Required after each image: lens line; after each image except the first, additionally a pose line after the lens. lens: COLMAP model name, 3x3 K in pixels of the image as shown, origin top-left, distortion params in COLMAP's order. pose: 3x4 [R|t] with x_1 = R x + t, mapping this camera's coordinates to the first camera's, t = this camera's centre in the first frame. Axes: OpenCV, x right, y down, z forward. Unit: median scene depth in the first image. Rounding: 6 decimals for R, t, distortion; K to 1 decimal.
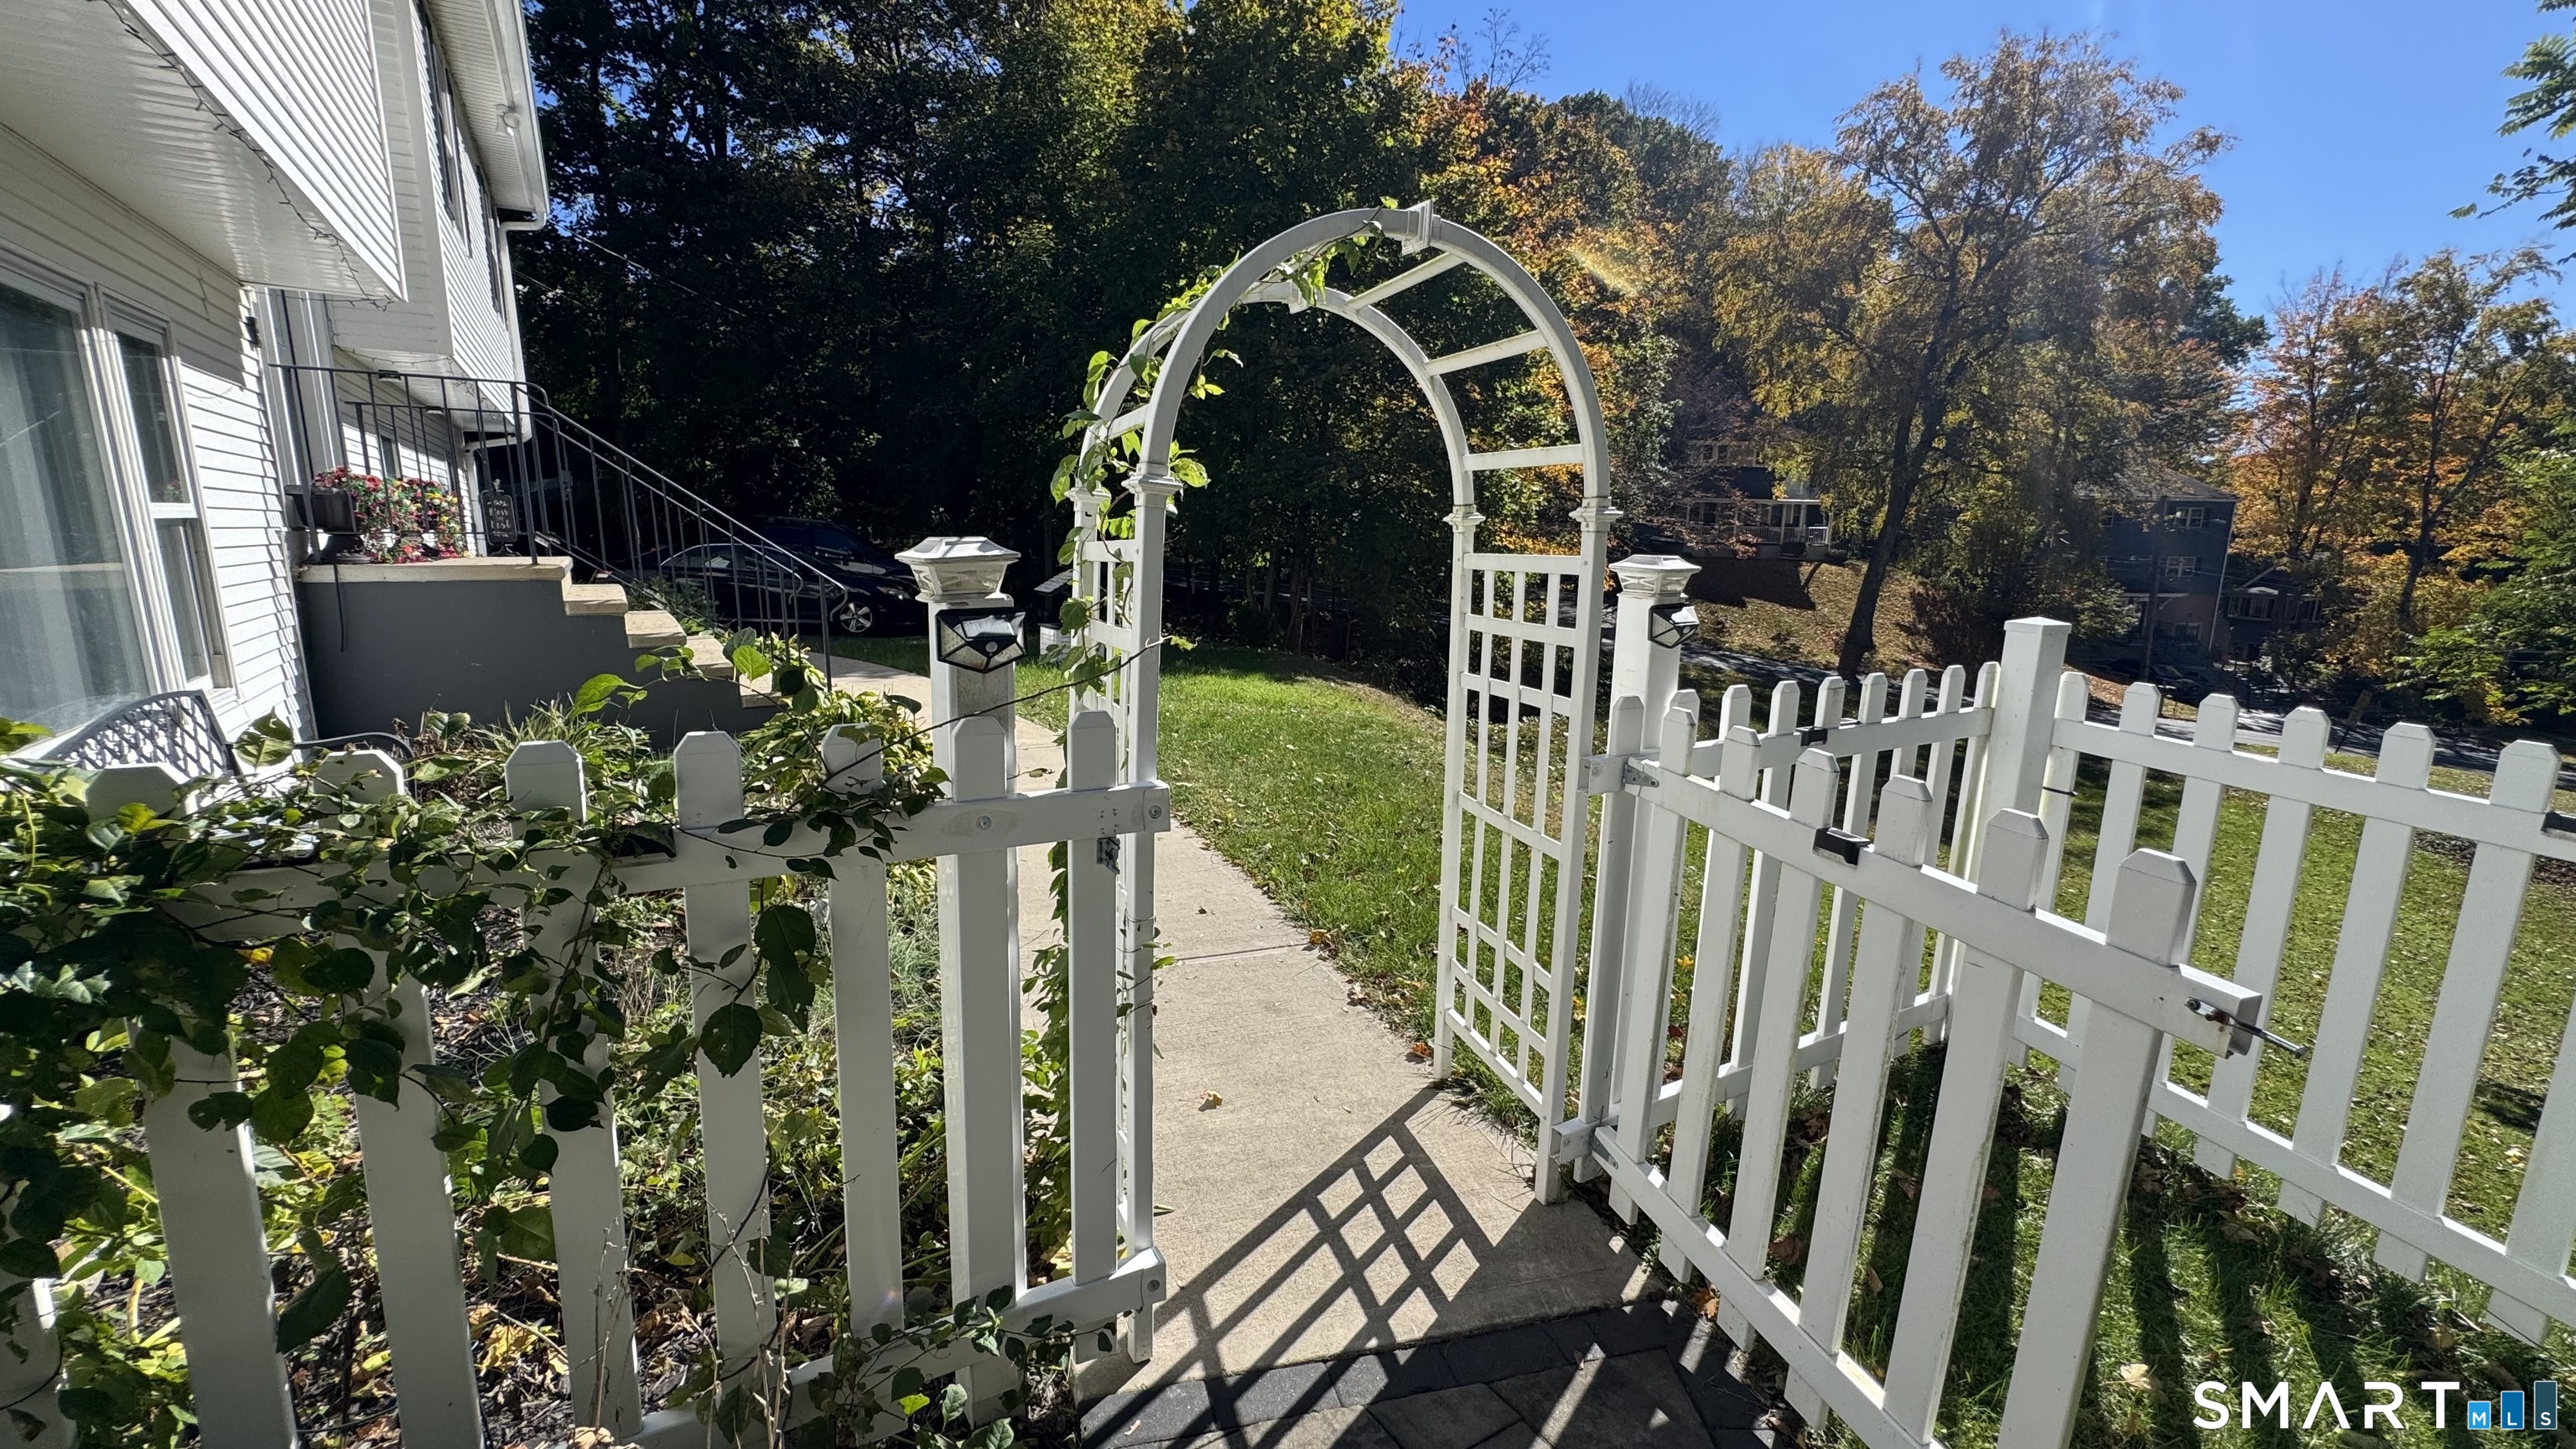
lens RADIAL K [[1036.9, 0, 1288.0], [0, 1036.9, 724.5], [0, 0, 1]] dist [-0.003248, -0.000268]
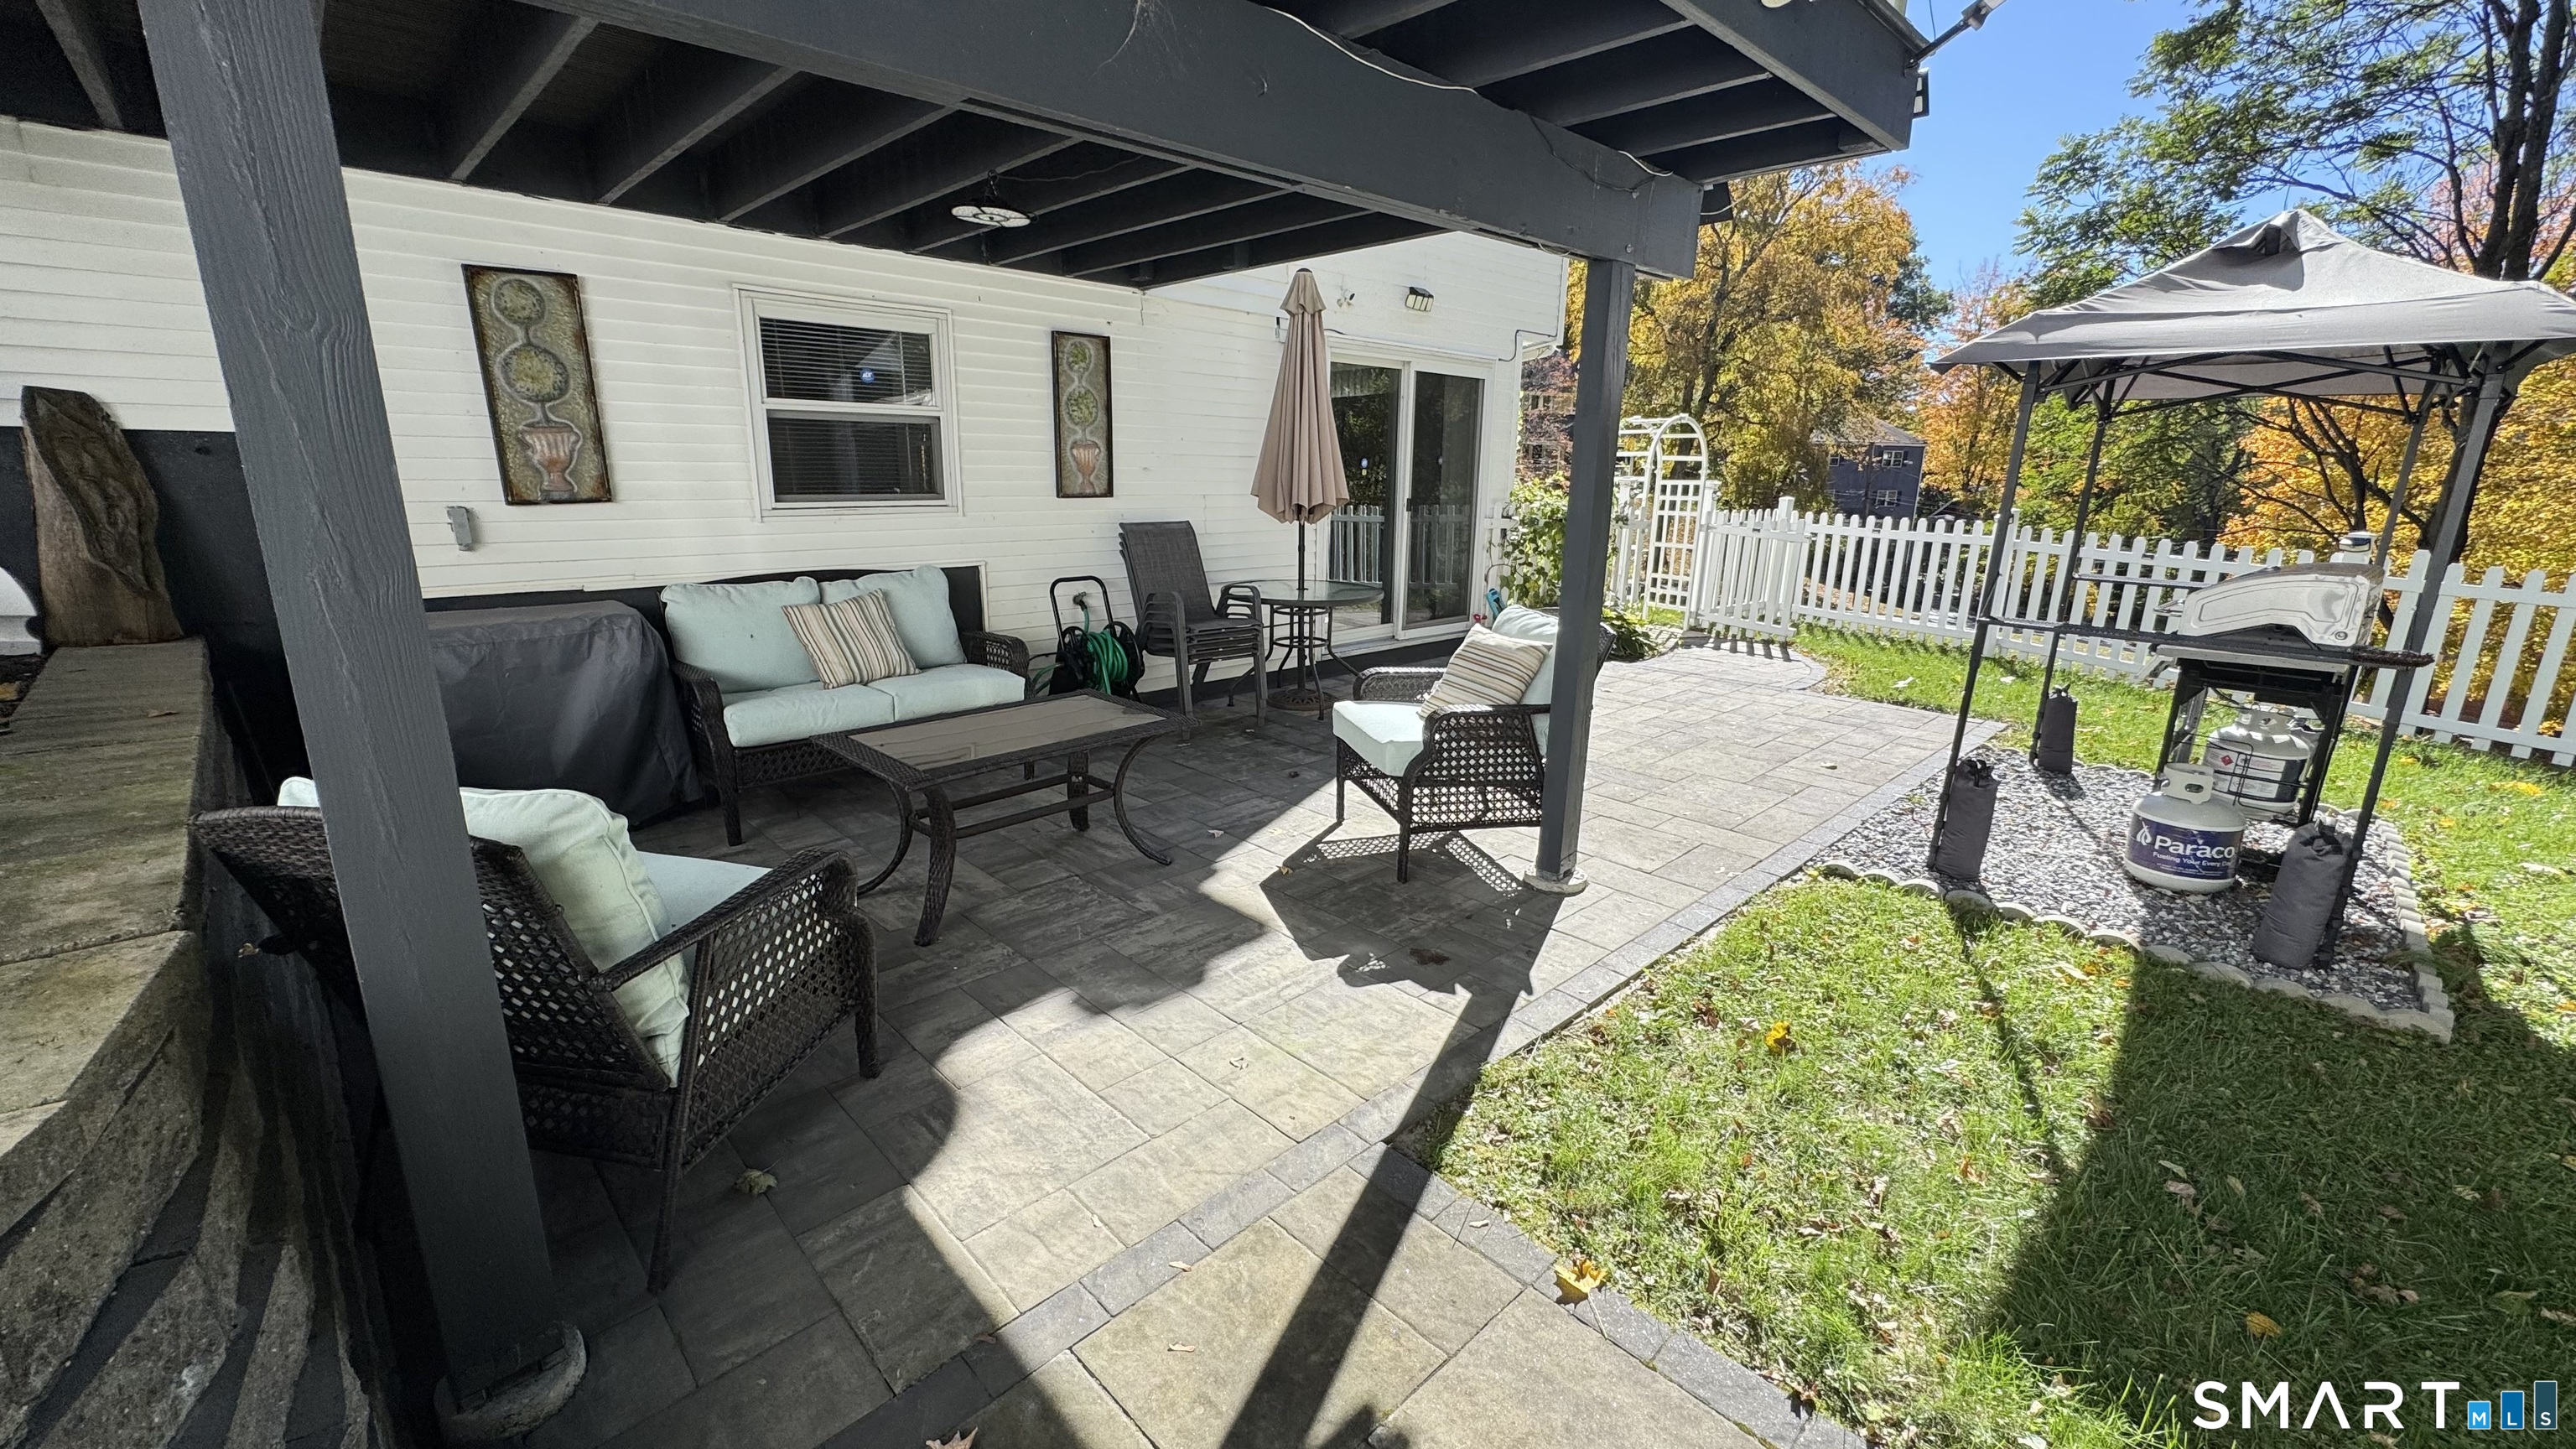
lens RADIAL K [[1036.9, 0, 1288.0], [0, 1036.9, 724.5], [0, 0, 1]] dist [-0.003248, -0.000268]
pose [[0.983292, -0.040431, 0.177488, -0.127207], [0.029761, 0.997609, 0.062373, 0.030904], [-0.179586, -0.056049, 0.982144, -0.174606]]
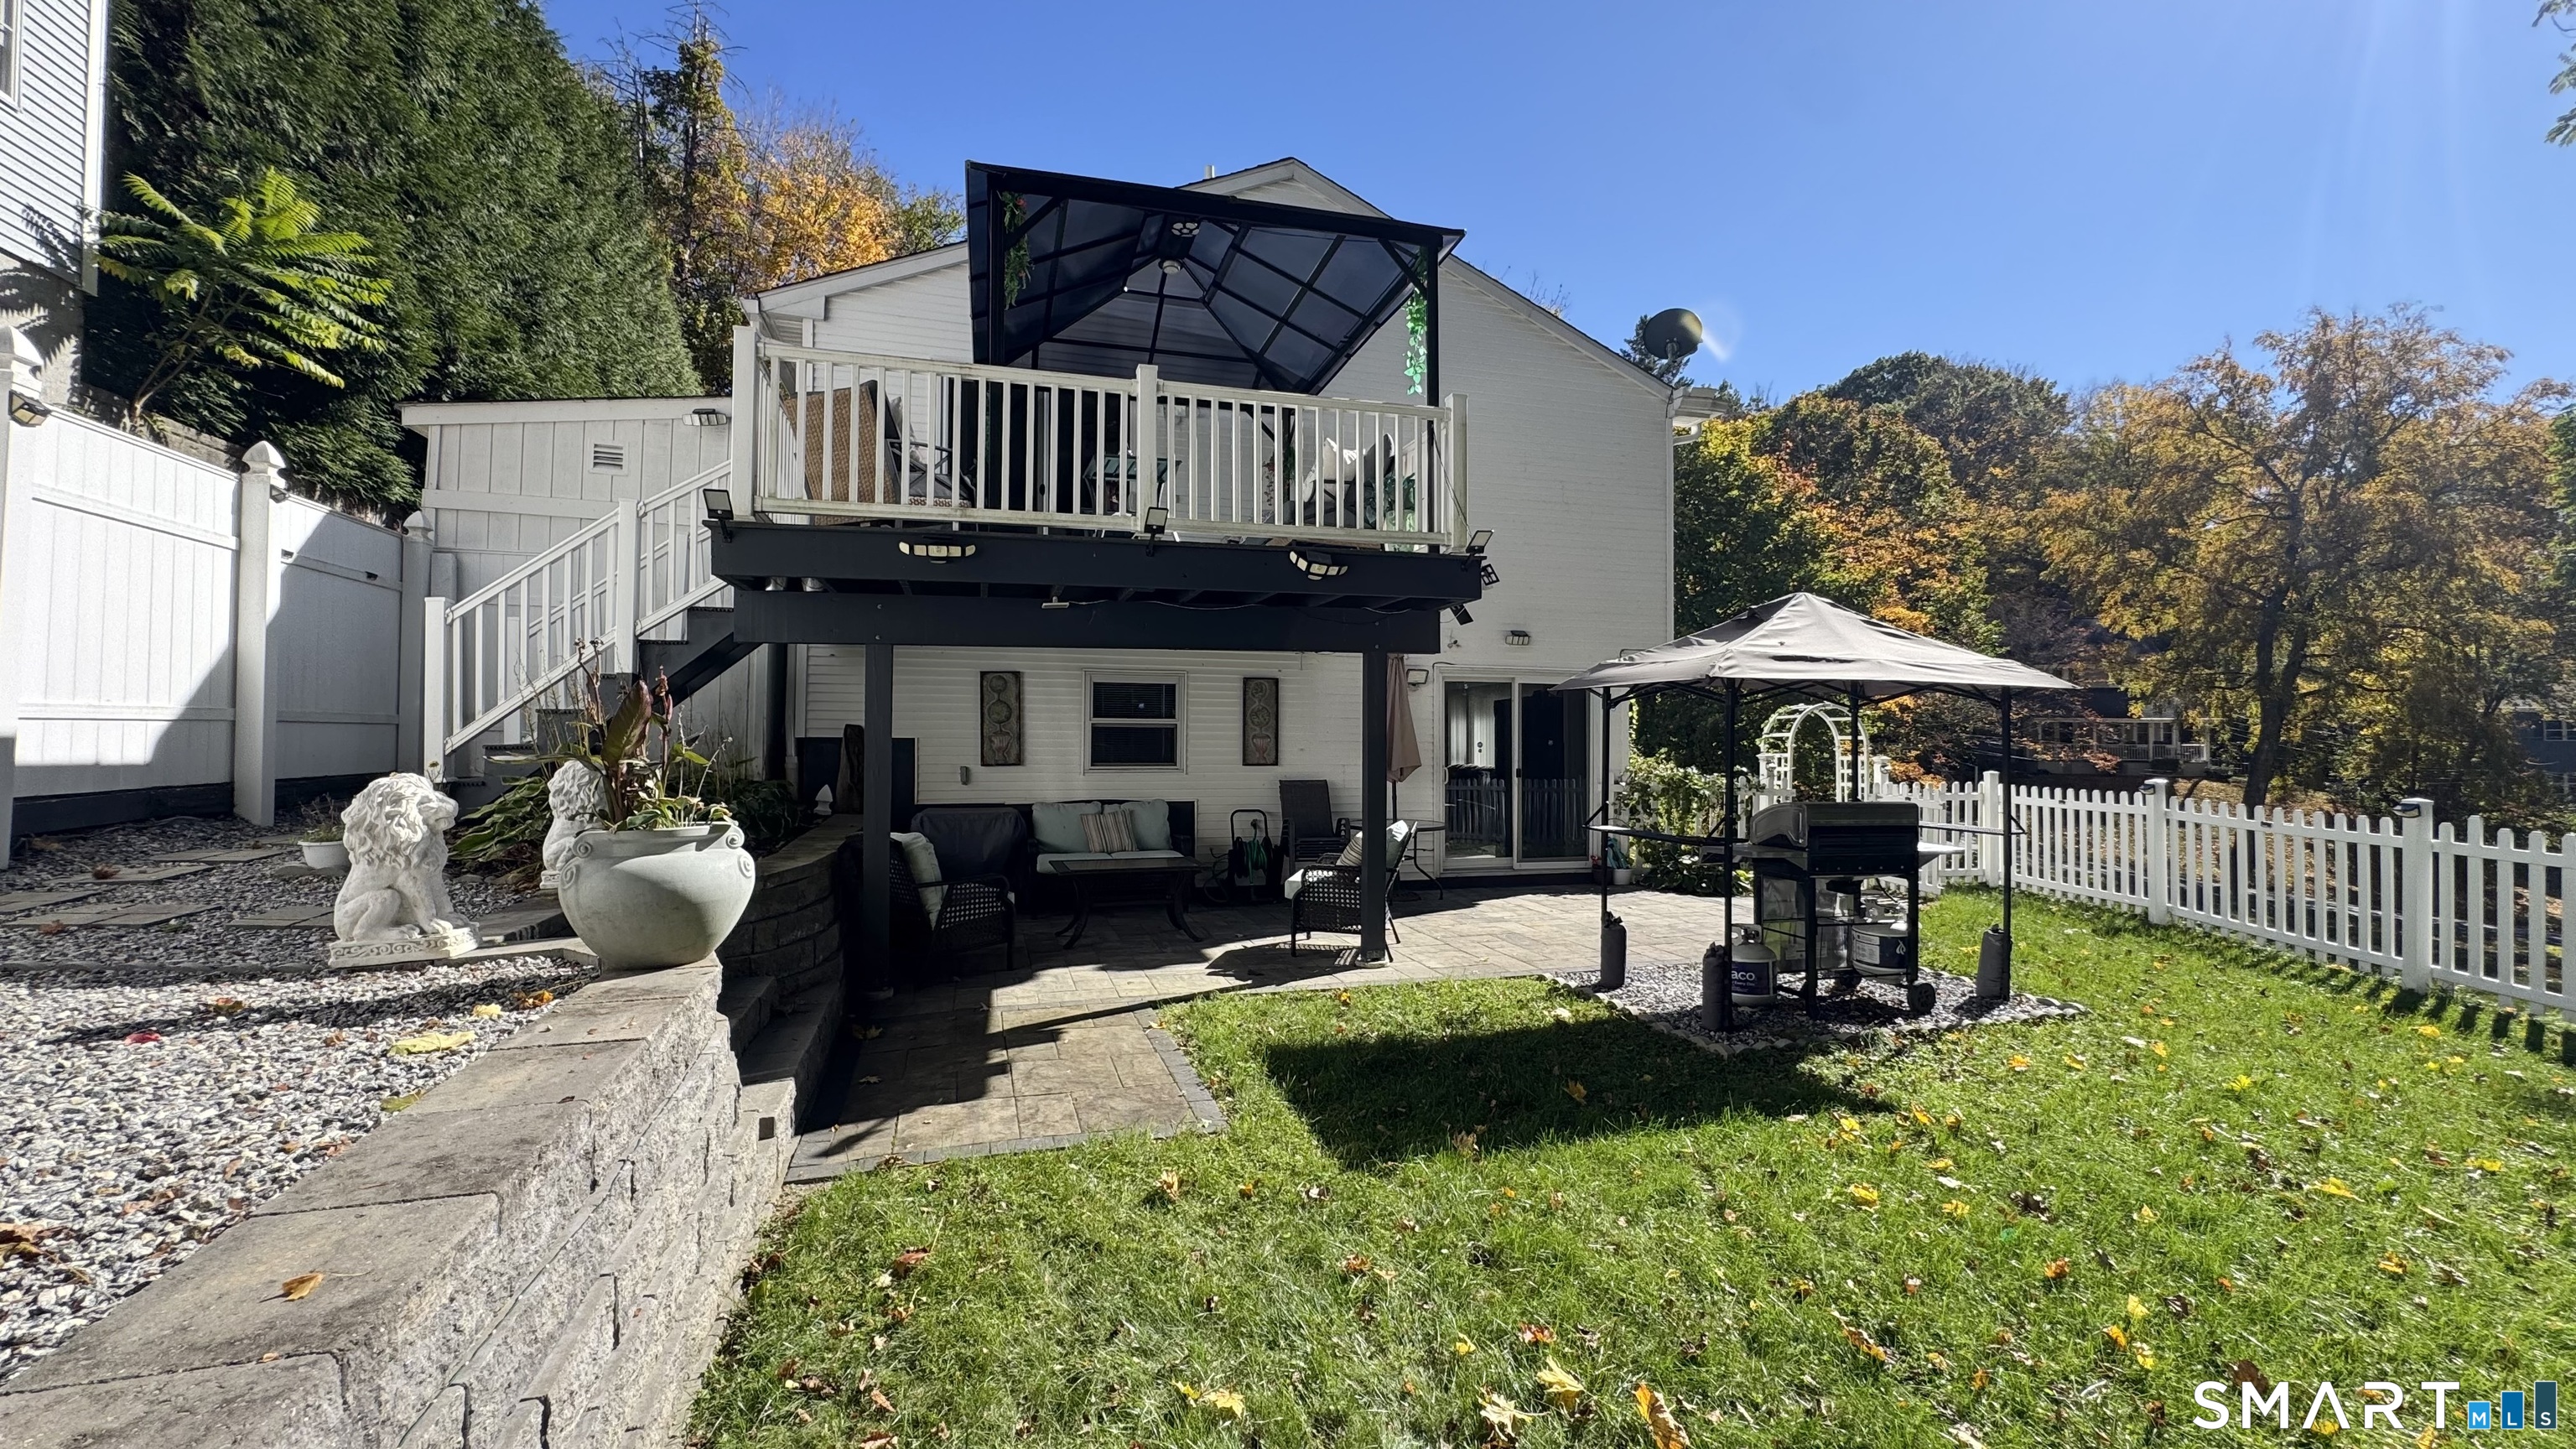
lens RADIAL K [[1031.7, 0, 1288.0], [0, 1031.7, 724.5], [0, 0, 1]] dist [0.005655, -0.000059]
pose [[0.958322, -0.011431, -0.285462, -0.055084], [-0.048105, 0.978476, -0.200675, 0.046834], [0.281611, 0.206043, 0.937145, -0.256718]]
